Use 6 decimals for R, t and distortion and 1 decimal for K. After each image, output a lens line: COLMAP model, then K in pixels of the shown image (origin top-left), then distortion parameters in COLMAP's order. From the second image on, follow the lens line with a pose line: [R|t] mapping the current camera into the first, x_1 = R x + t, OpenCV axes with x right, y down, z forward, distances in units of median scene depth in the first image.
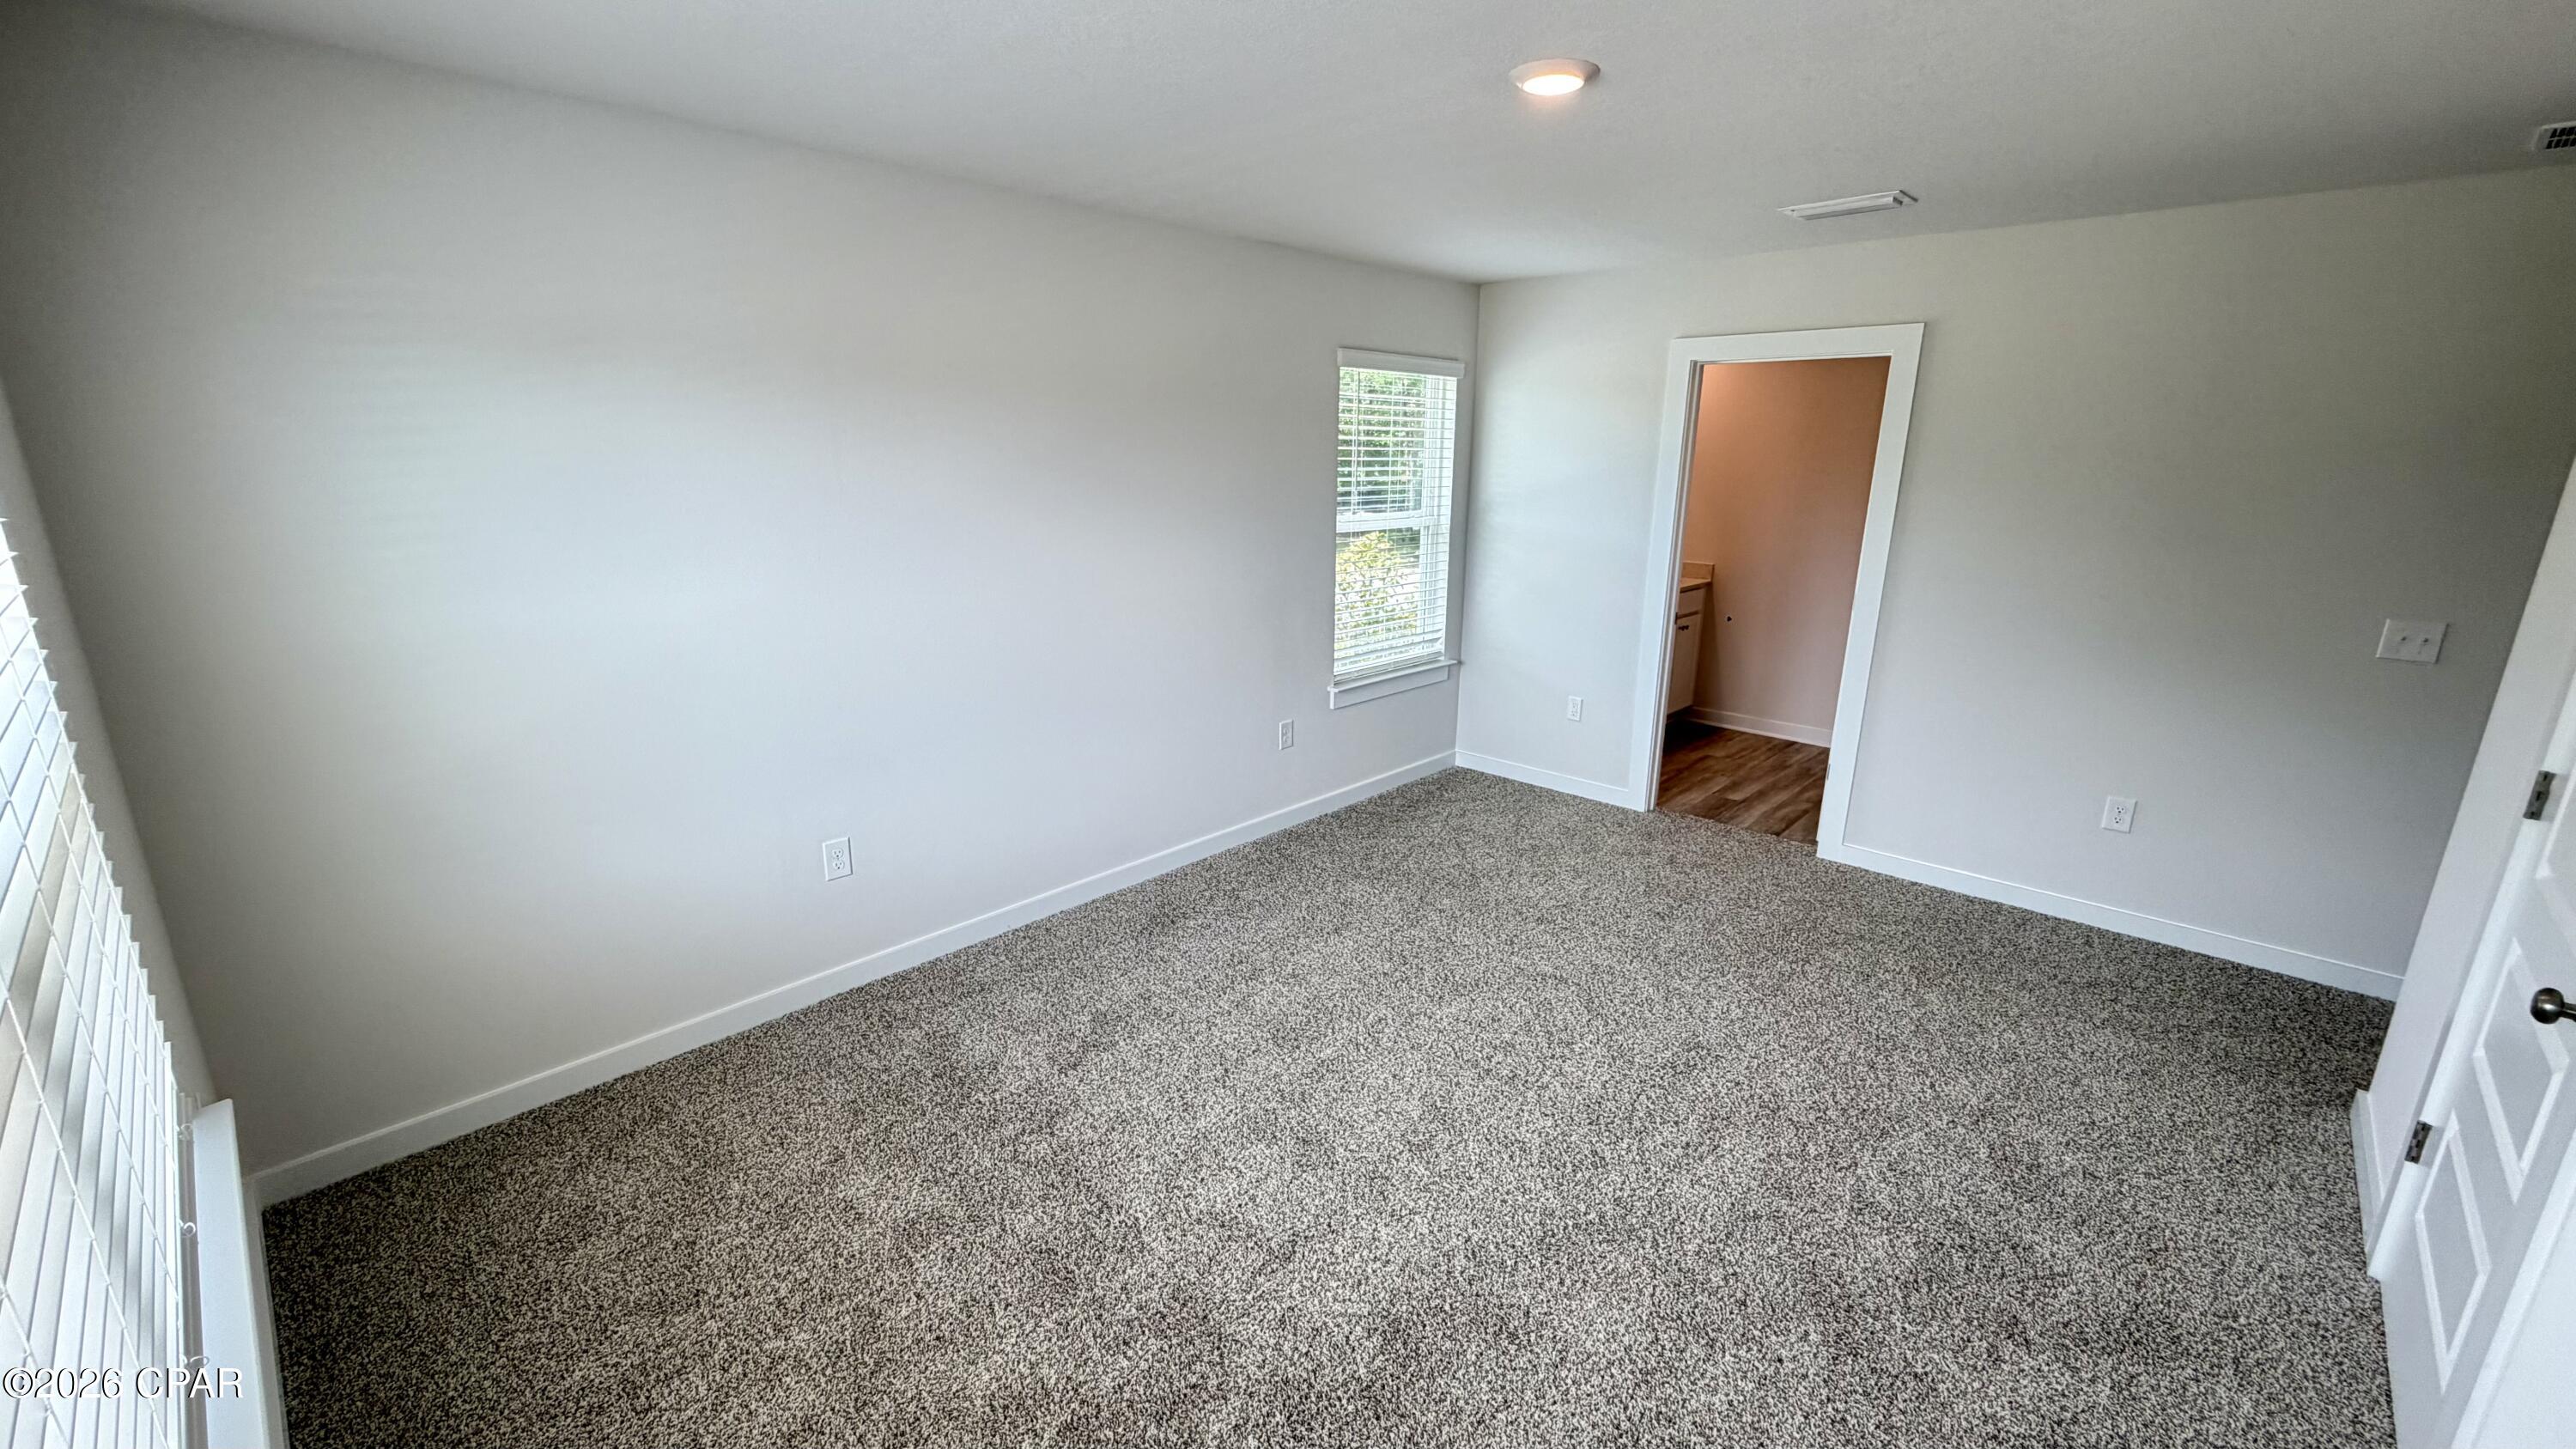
lens RADIAL K [[1027.5, 0, 1294.4], [0, 1027.5, 742.7], [0, 0, 1]] dist [-0.000321, -0.000339]
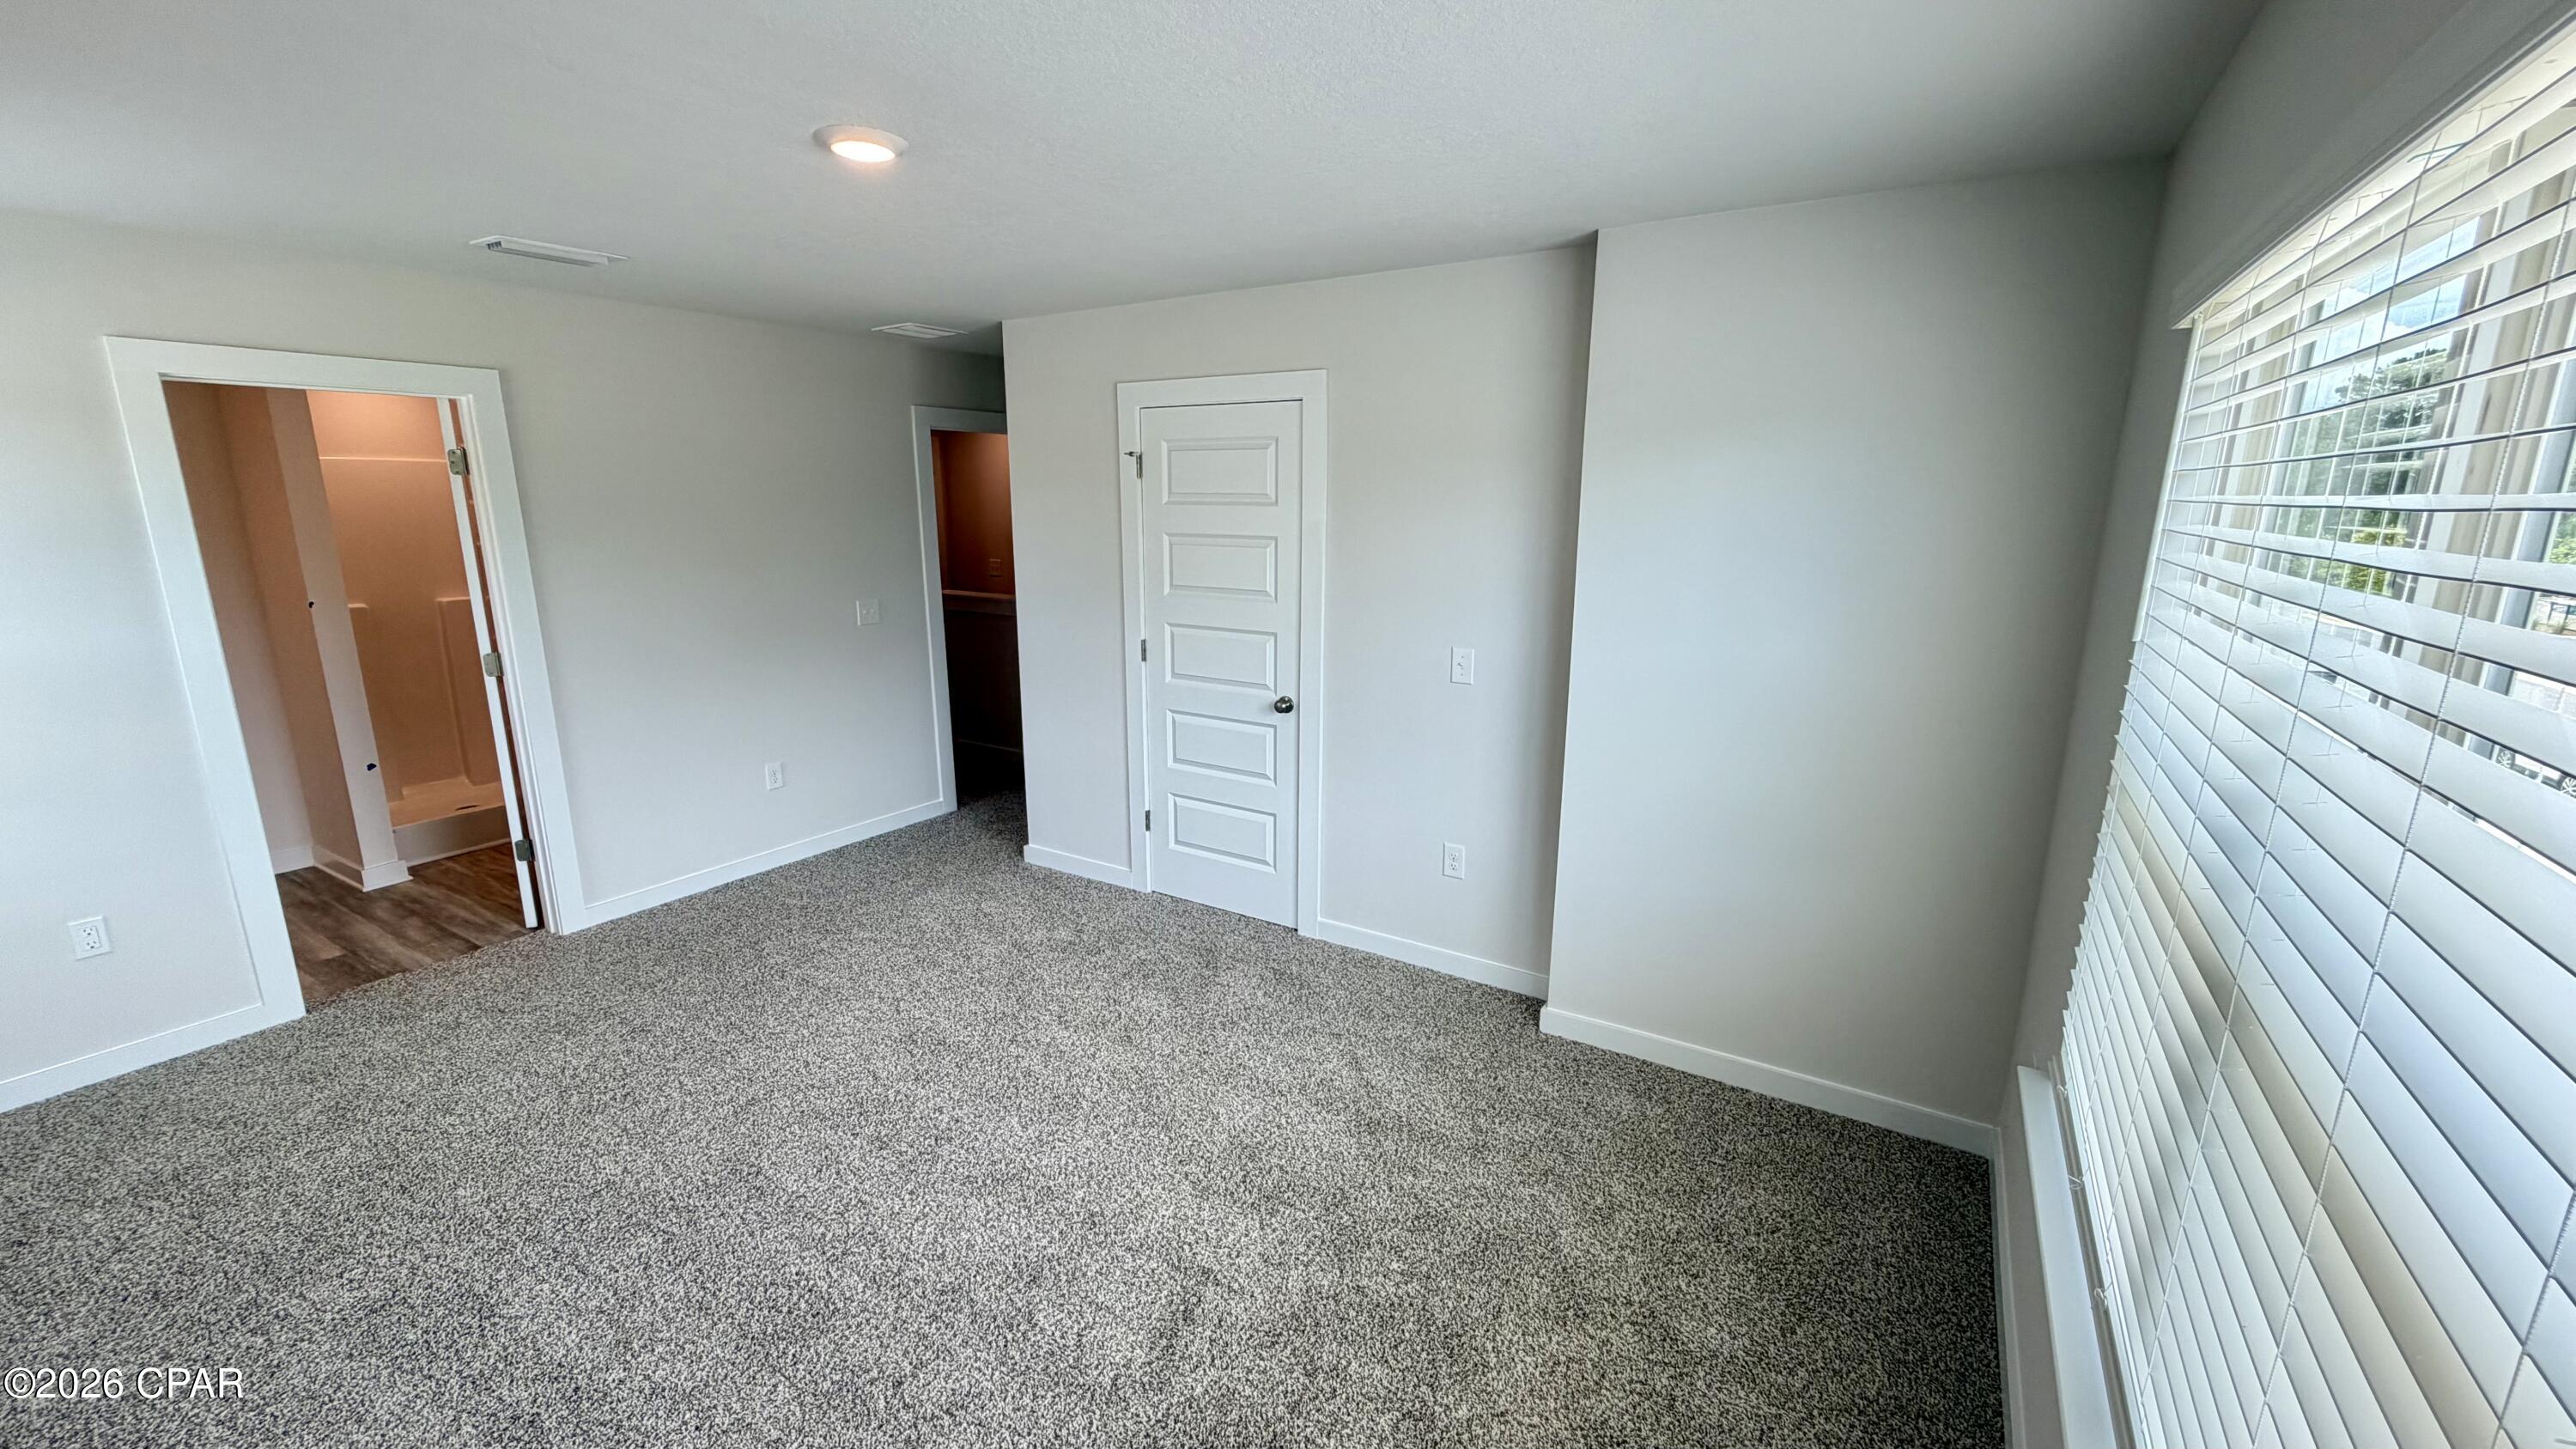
lens RADIAL K [[1027.5, 0, 1295.6], [0, 1027.5, 716.7], [0, 0, 1]] dist [-0.000321, -0.000339]
pose [[-0.200332, -0.216451, 0.955519, -0.486118], [0.264300, 0.927191, 0.265447, -0.149609], [-0.943405, 0.305721, -0.128538, 0.469508]]
